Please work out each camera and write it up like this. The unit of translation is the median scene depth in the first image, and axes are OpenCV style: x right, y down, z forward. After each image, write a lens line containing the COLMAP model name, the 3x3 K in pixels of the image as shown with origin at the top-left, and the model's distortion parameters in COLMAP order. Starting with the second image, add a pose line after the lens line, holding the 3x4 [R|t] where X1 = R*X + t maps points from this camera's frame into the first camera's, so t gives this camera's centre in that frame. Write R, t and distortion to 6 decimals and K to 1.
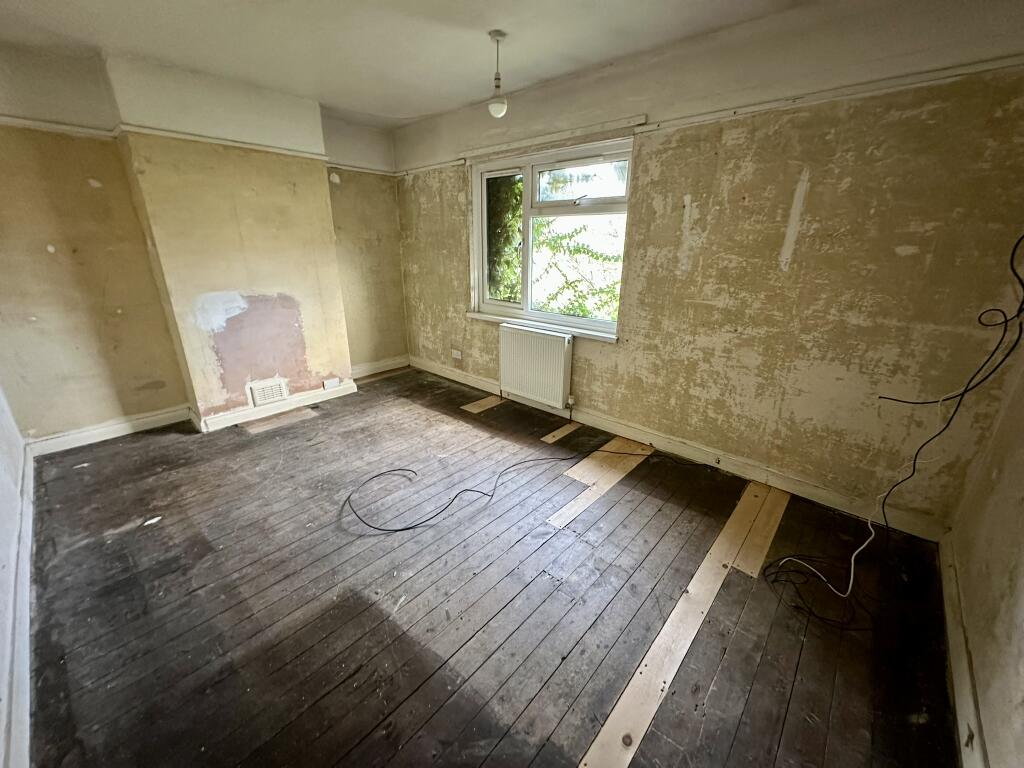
lens RADIAL K [[404.8, 0, 518.5], [0, 404.8, 377.5], [0, 0, 1]] dist [-0.000052, -0.000171]
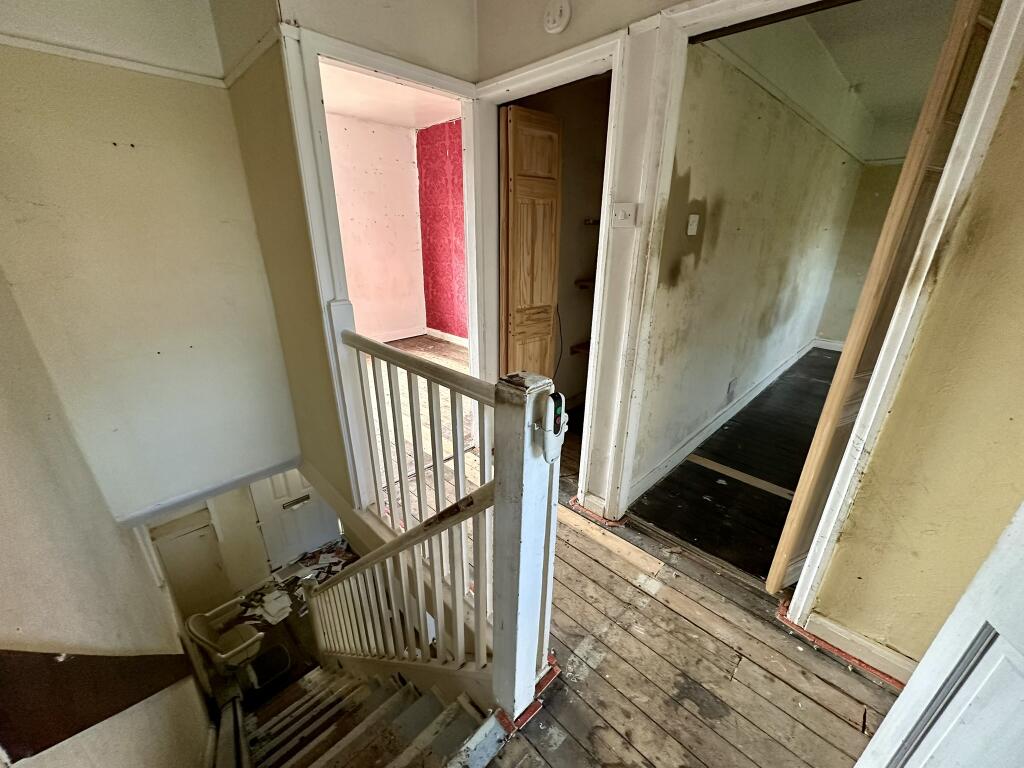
lens RADIAL K [[404.8, 0, 508.8], [0, 404.8, 385.7], [0, 0, 1]] dist [-0.000052, -0.000171]
pose [[-0.060787, 0.357838, -0.931803, 0.906887], [-0.321030, 0.876919, 0.357704, 0.198510], [0.945116, 0.320880, 0.061571, -0.491277]]
